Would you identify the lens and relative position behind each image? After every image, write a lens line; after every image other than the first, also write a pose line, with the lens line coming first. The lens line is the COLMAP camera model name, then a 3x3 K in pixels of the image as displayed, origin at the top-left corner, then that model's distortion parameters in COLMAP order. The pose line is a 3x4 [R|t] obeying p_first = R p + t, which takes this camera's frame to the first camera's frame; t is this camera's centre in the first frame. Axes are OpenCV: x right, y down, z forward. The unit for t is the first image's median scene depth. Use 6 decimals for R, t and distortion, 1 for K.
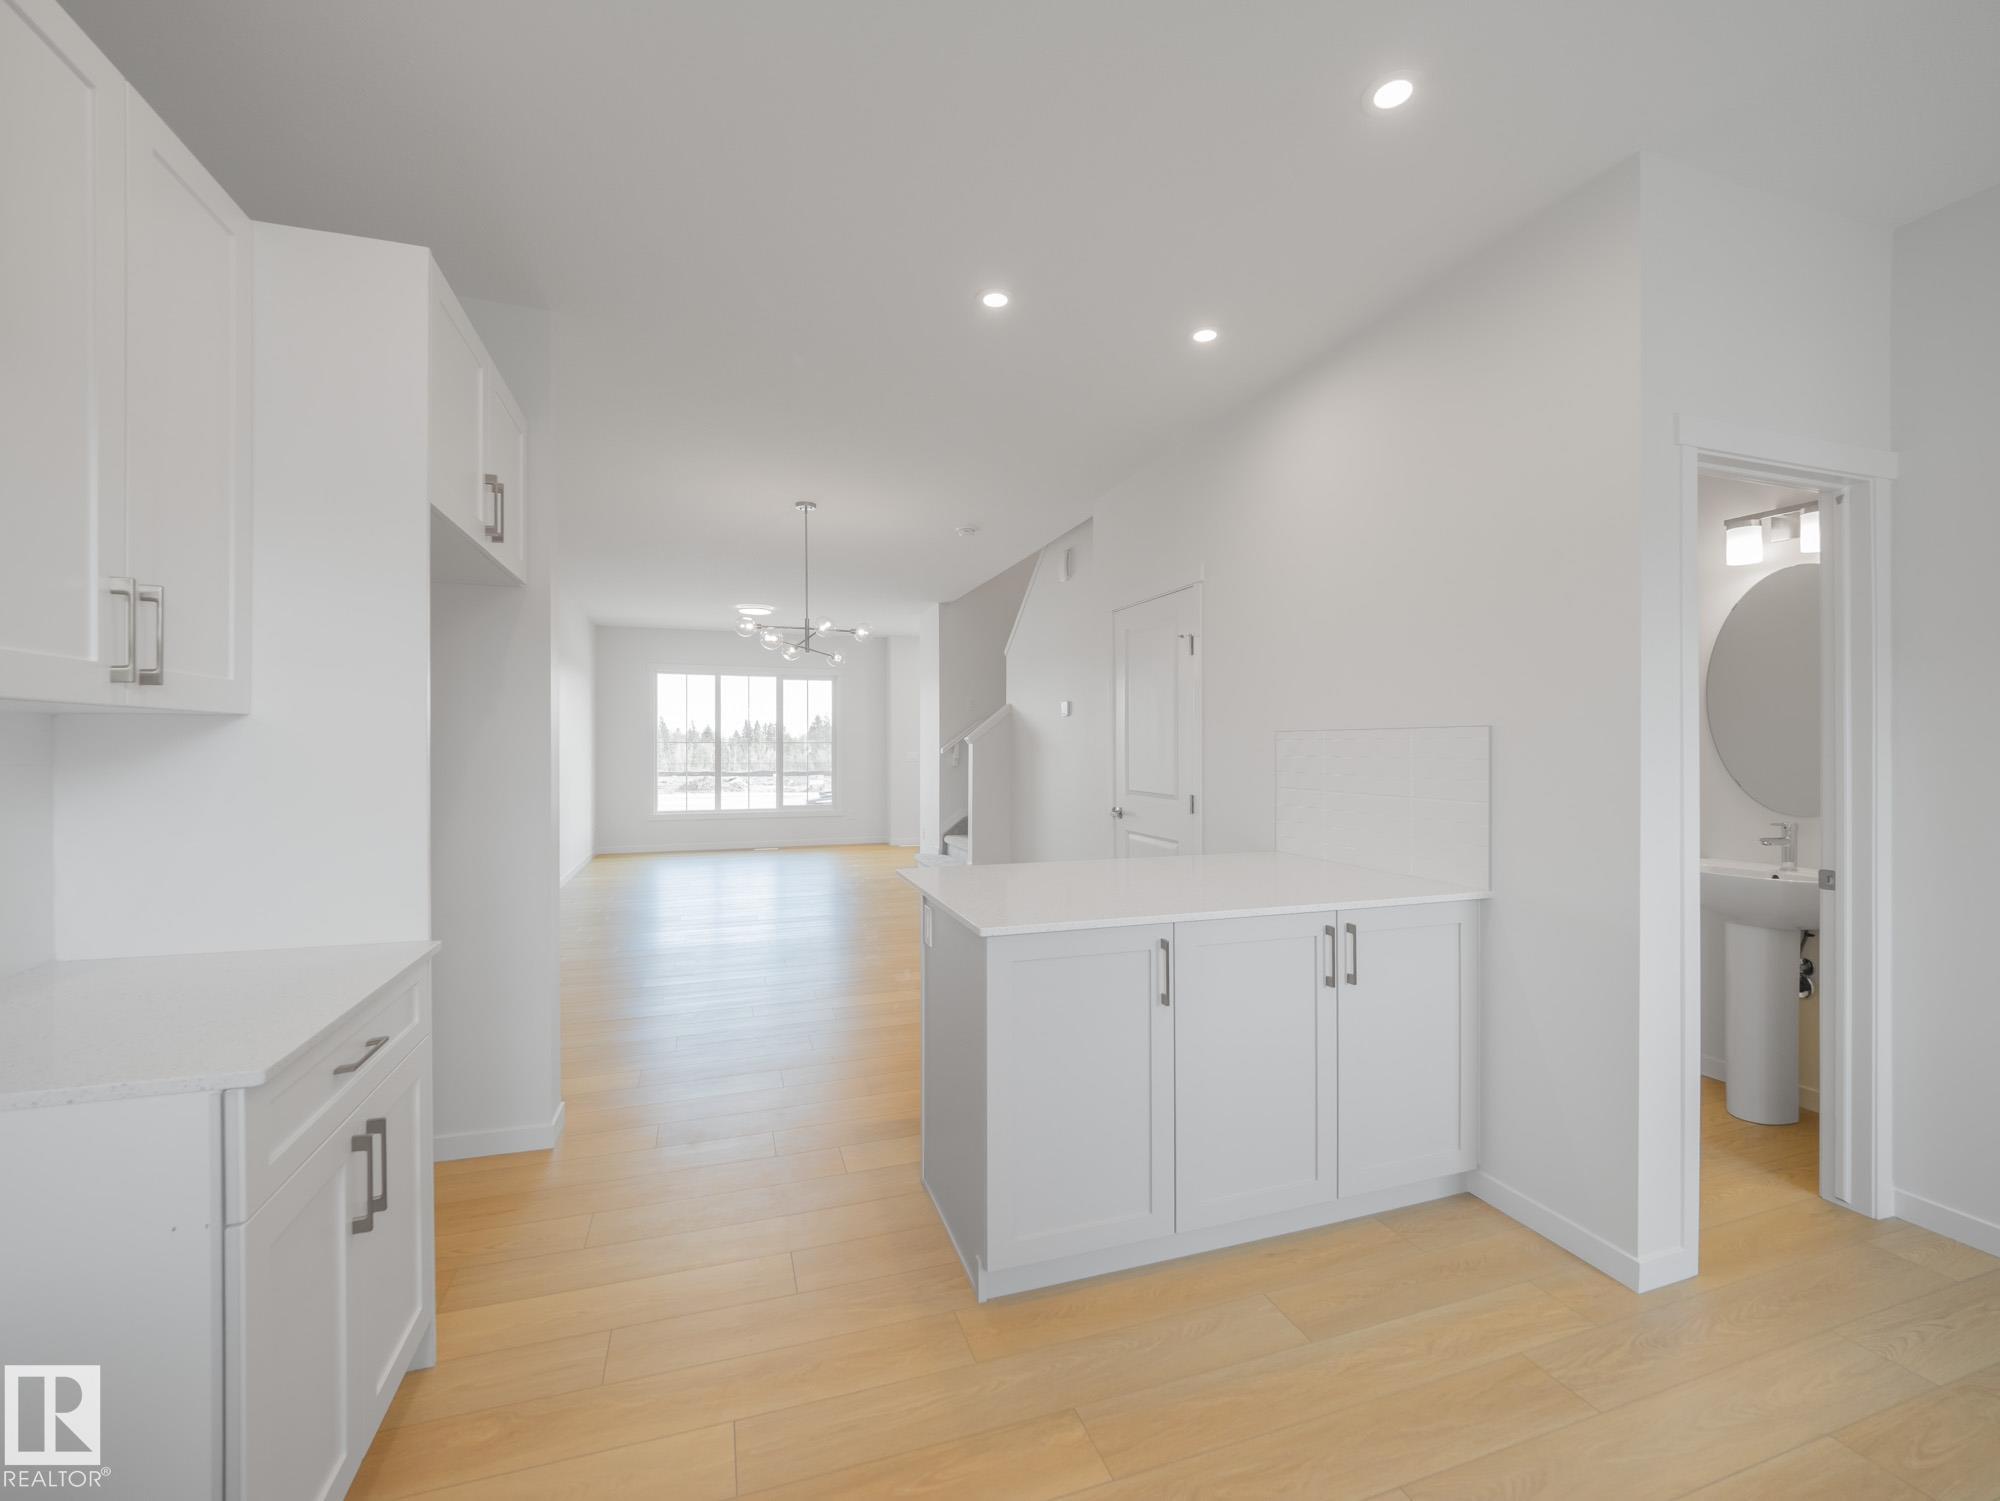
lens RADIAL K [[820.3, 0, 995.8], [0, 820.3, 756.9], [0, 0, 1]] dist [-0.000048, -0.000149]
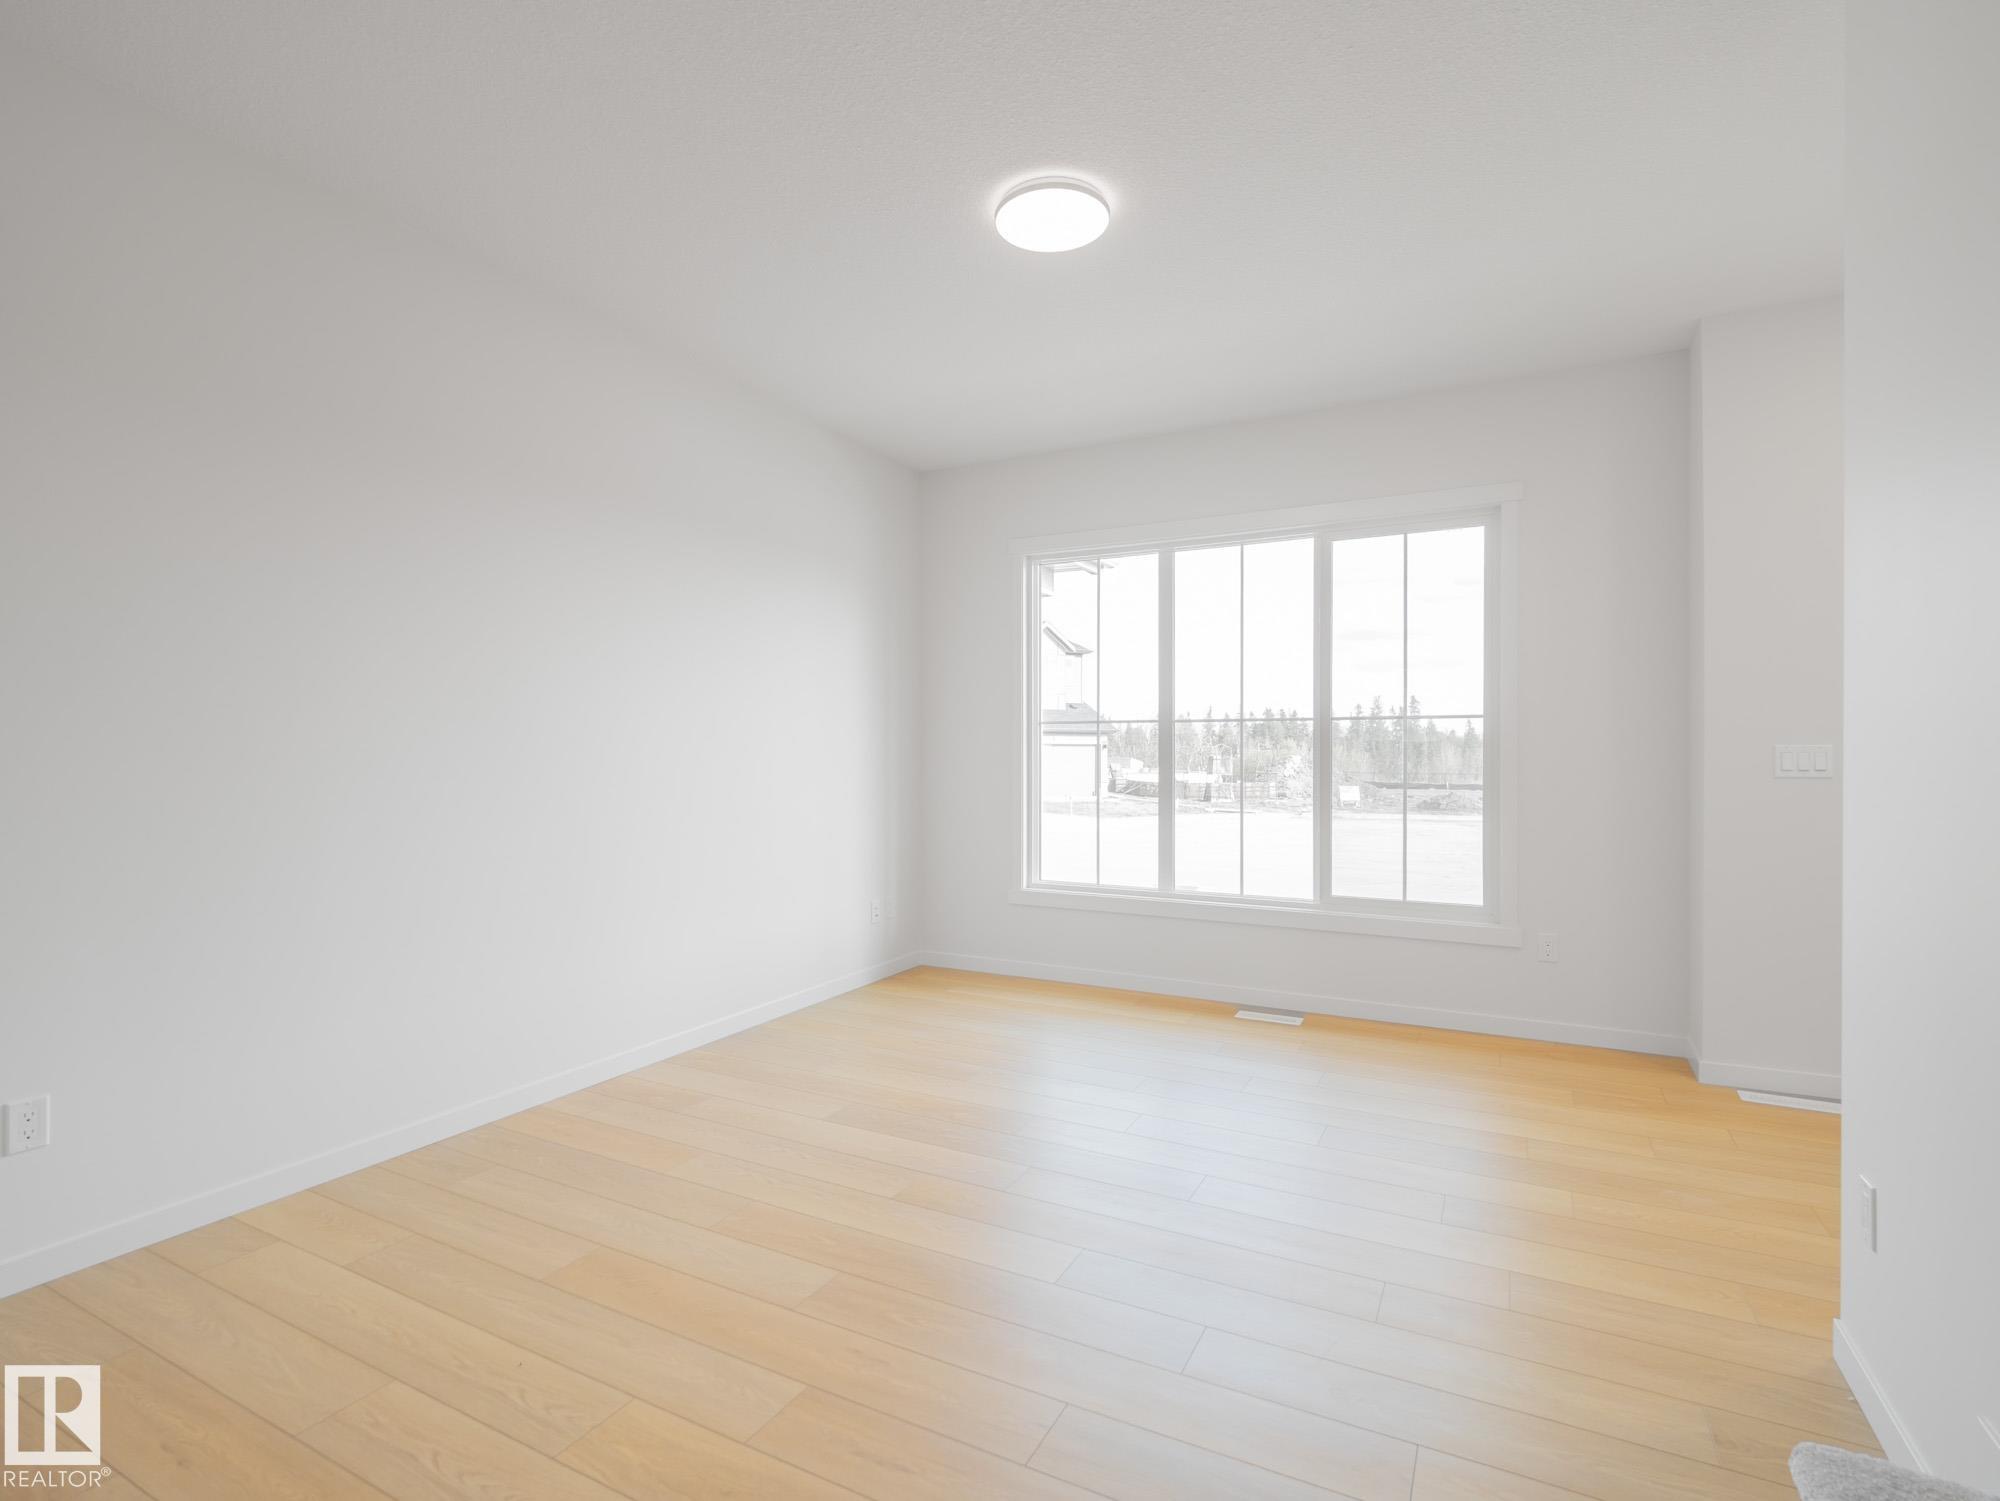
lens RADIAL K [[957.3, 0, 1000.0], [0, 957.3, 750.5], [0, 0, 1]] dist [0.000927, -0.000384]
pose [[0.691268, -0.004035, -0.722587, -0.060907], [-0.006522, 0.999909, -0.011822, 0.002658], [0.722569, 0.012885, 0.691179, 0.627891]]
